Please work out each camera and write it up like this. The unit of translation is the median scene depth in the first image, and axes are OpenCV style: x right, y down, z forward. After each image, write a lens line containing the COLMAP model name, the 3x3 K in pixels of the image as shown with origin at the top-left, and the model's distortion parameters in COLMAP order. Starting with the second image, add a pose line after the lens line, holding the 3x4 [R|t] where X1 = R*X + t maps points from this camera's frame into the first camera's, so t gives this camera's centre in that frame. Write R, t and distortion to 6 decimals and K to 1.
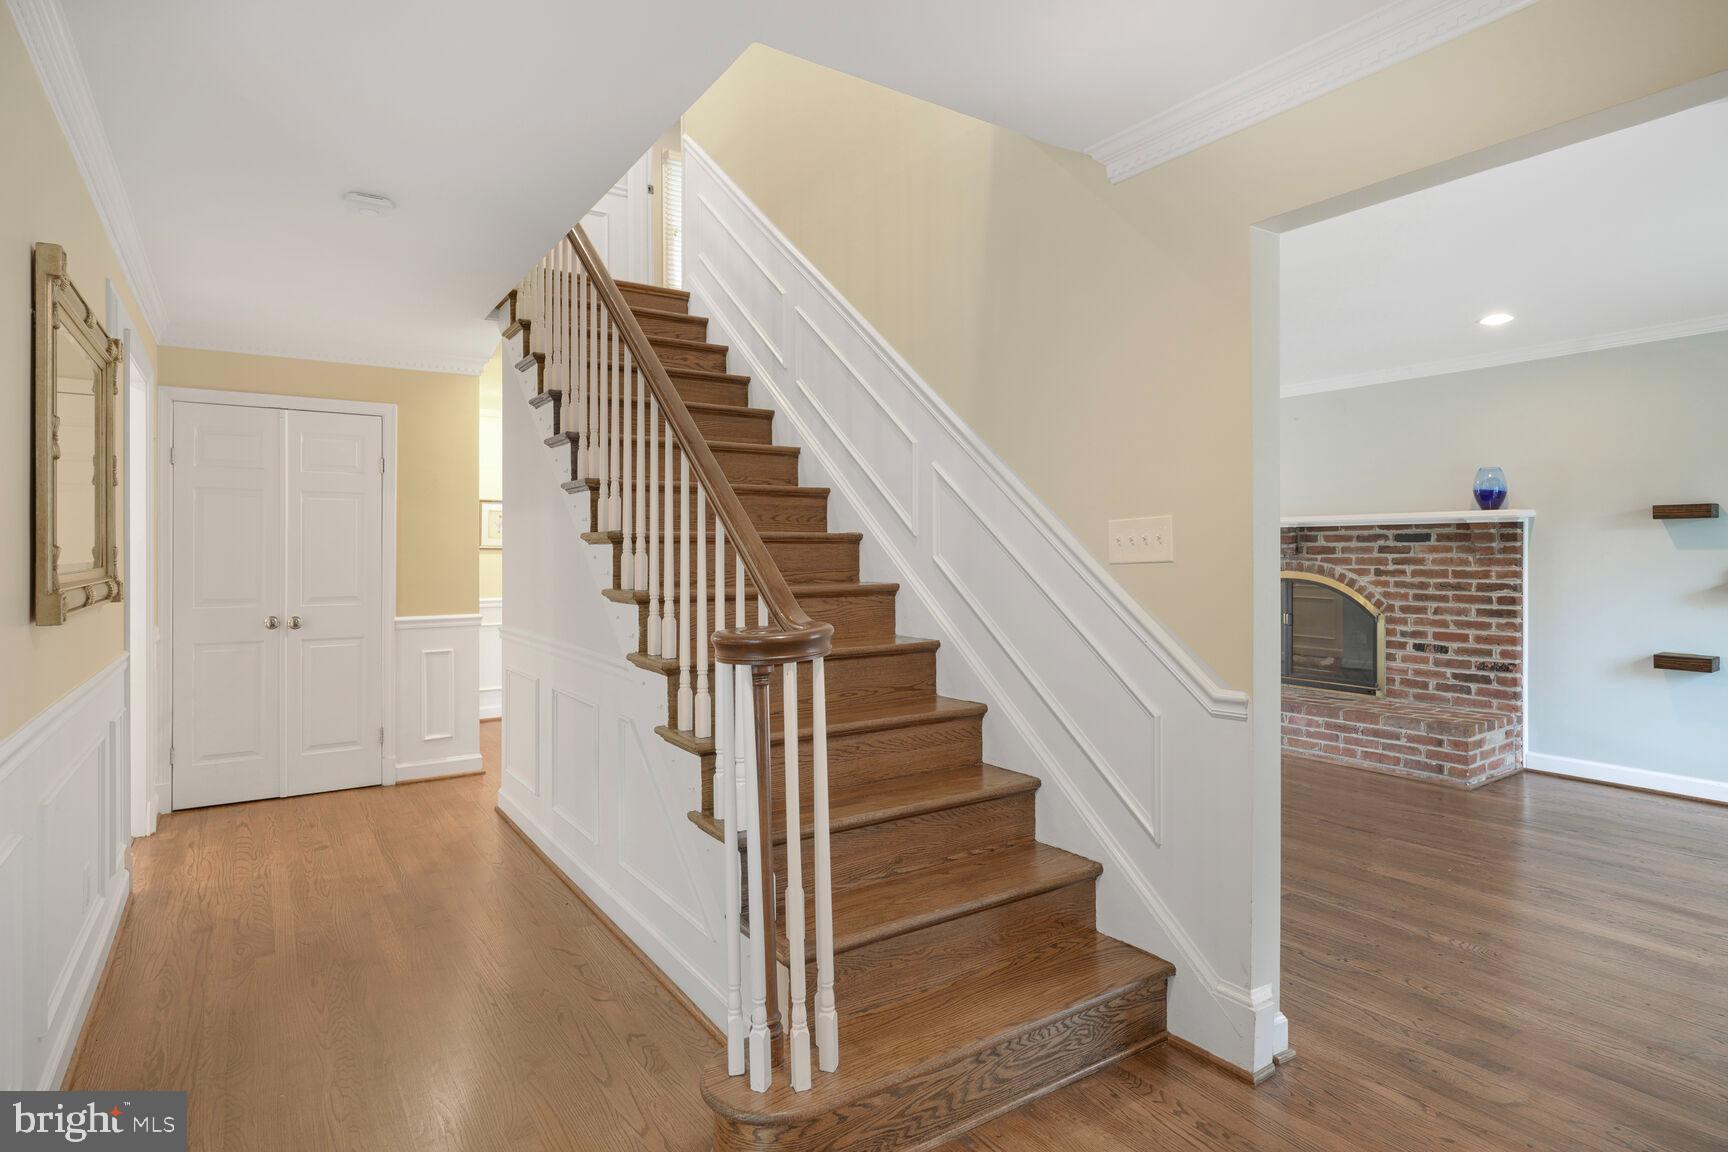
lens RADIAL K [[919.5, 0, 868.2], [0, 919.5, 564.5], [0, 0, 1]] dist [0.000488, 0.001374]
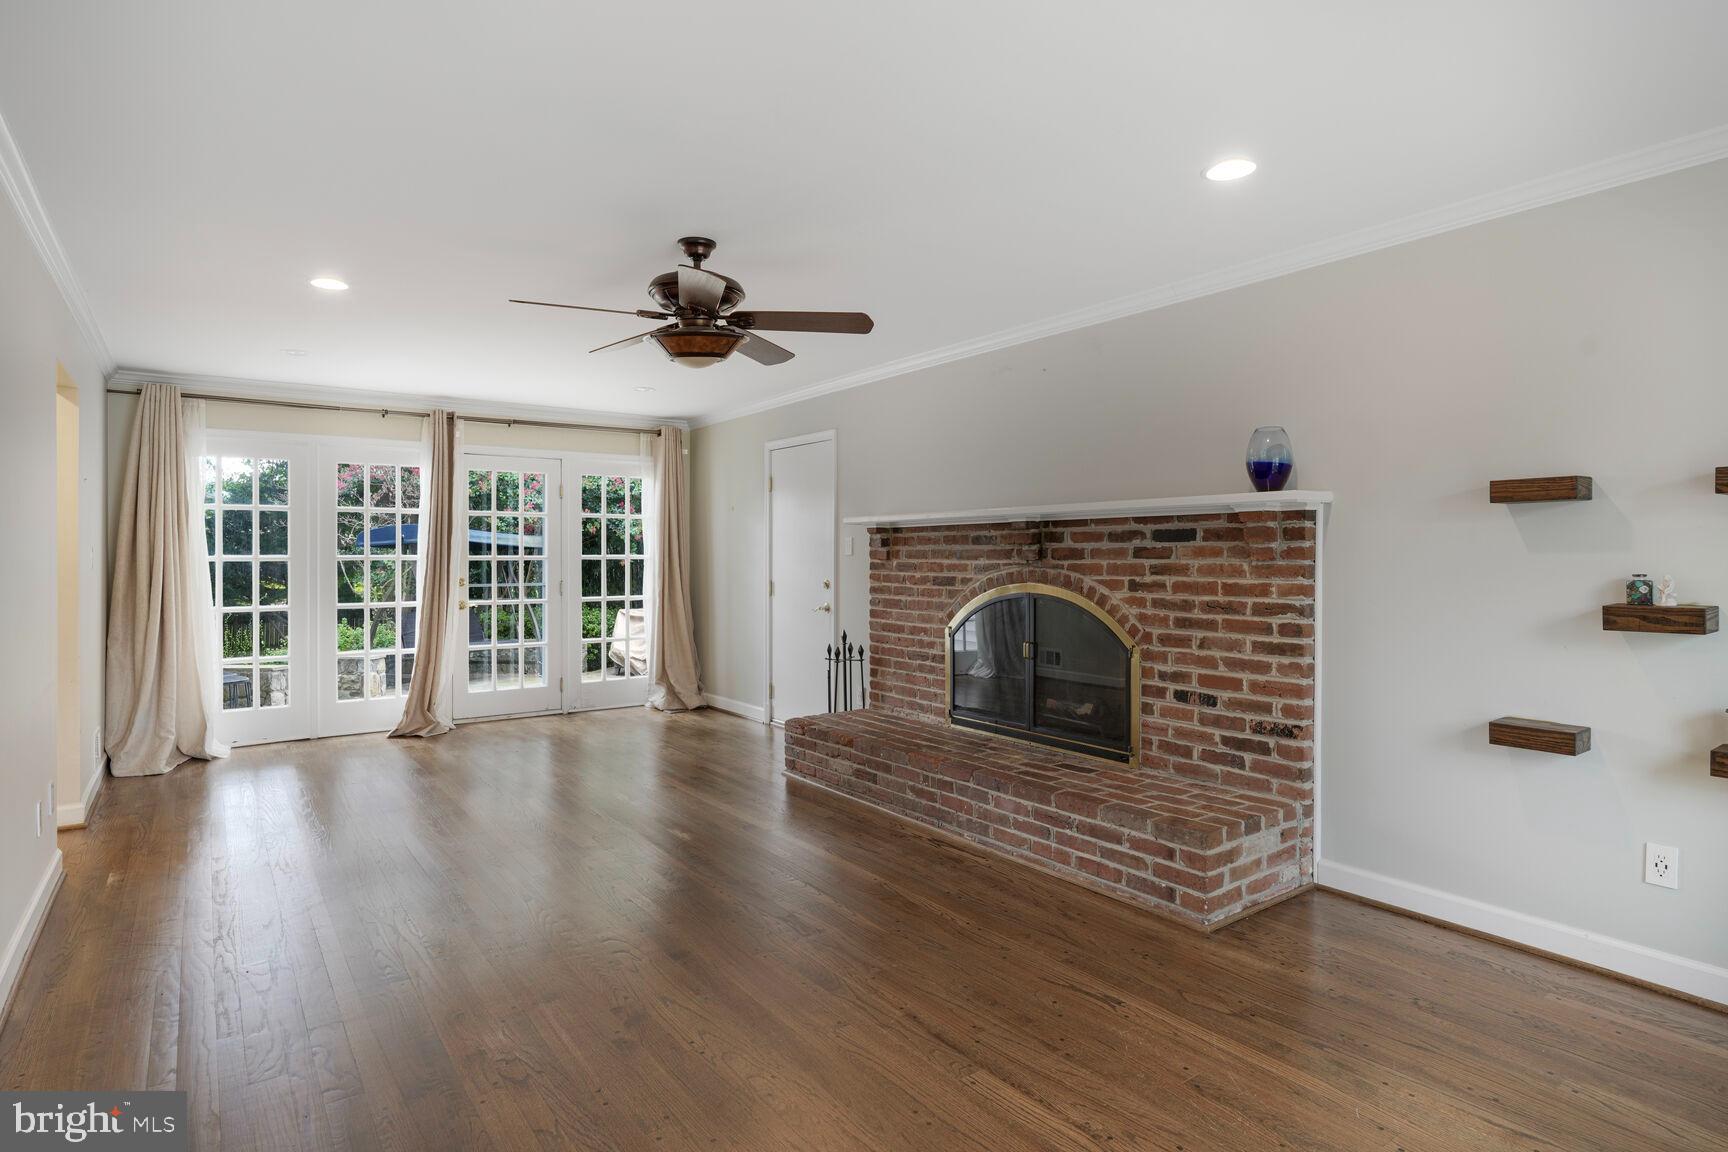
lens RADIAL K [[919.5, 0, 859.4], [0, 919.5, 577.9], [0, 0, 1]] dist [0.000488, 0.001374]
pose [[0.999824, 0.001880, 0.018677, 0.363200], [-0.002025, 0.999968, 0.007740, -0.002432], [-0.018662, -0.007776, 0.999796, 0.338360]]
